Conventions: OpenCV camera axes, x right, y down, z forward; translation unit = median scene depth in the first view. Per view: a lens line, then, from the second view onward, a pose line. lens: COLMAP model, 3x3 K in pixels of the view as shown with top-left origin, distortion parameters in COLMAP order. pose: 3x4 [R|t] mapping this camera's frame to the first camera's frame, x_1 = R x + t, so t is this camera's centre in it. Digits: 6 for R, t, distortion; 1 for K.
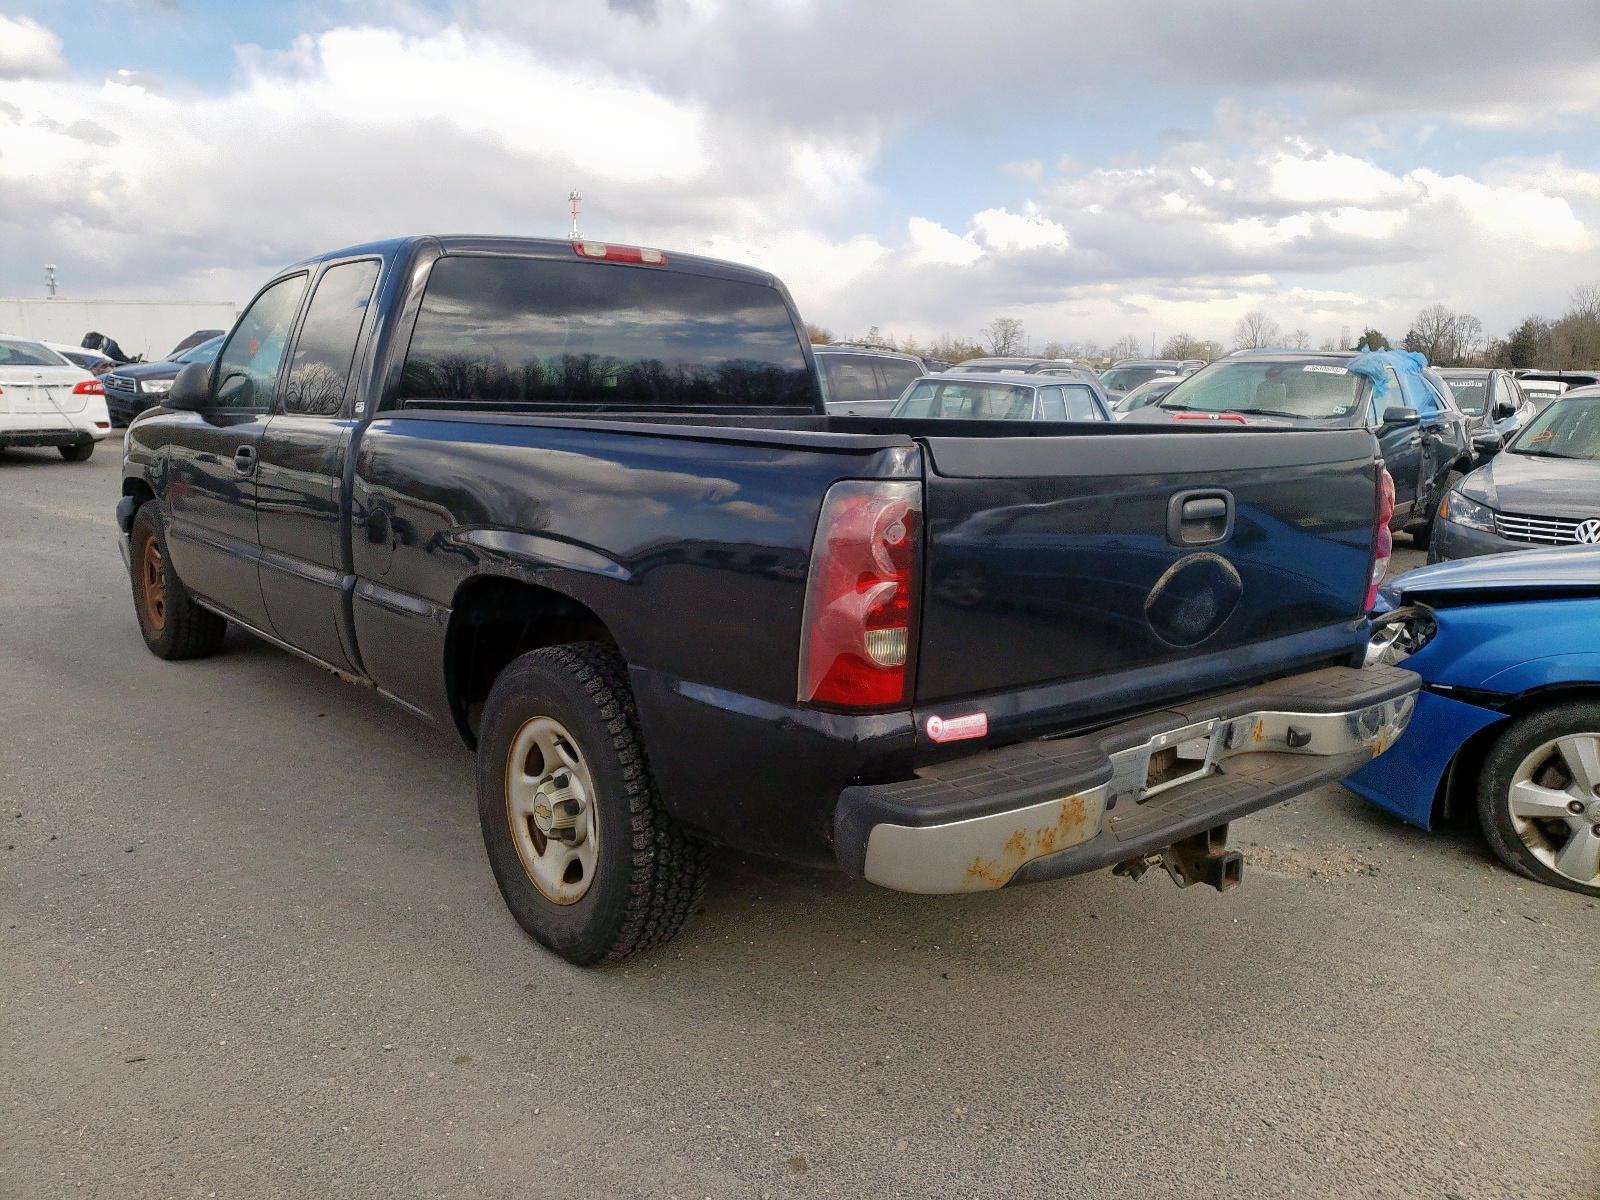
lens RADIAL K [[1212.1, 0, 800.0], [0, 1212.1, 600.0], [0, 0, 1]] dist [0.003545, 0.001849]
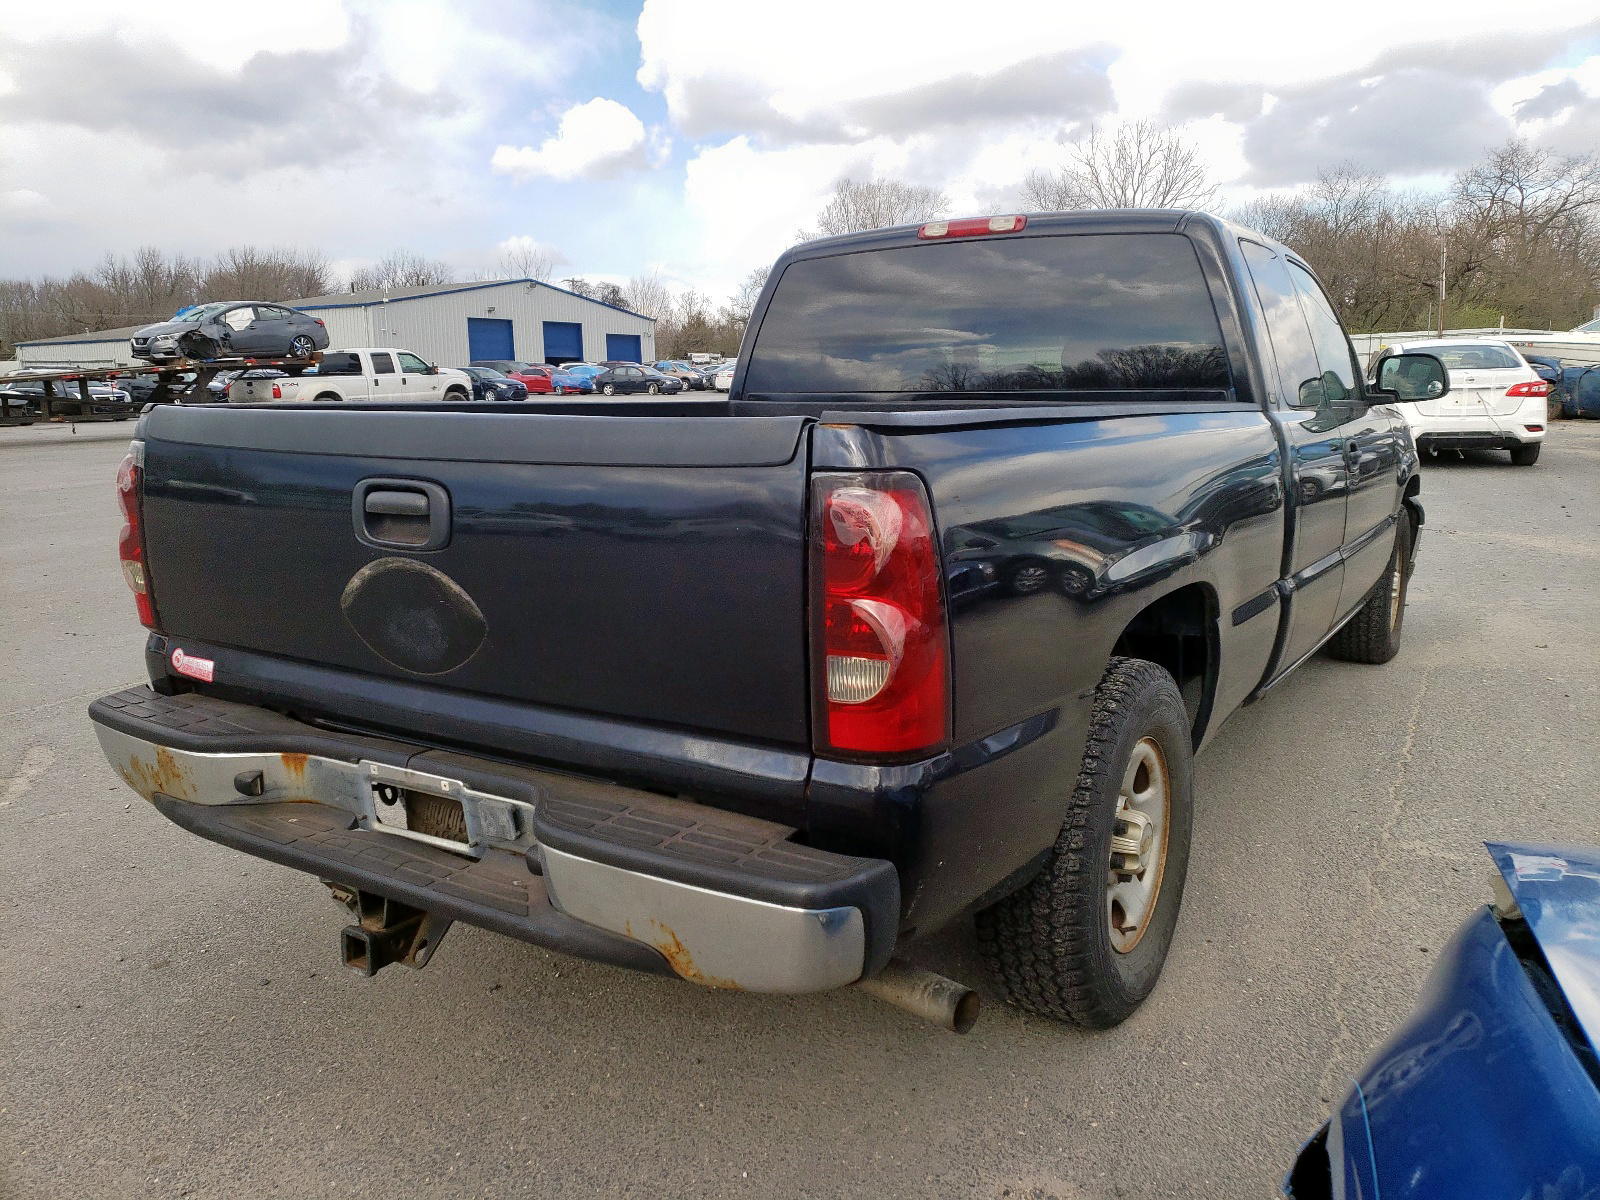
lens RADIAL K [[1240.5, 0, 800.0], [0, 1240.5, 600.0], [0, 0, 1]] dist [-0.000871, -0.000047]
pose [[0.300980, 0.136148, -0.943862, 0.748865], [-0.144531, 0.984835, 0.095970, -0.080965], [0.942614, 0.107532, 0.316093, 0.622413]]
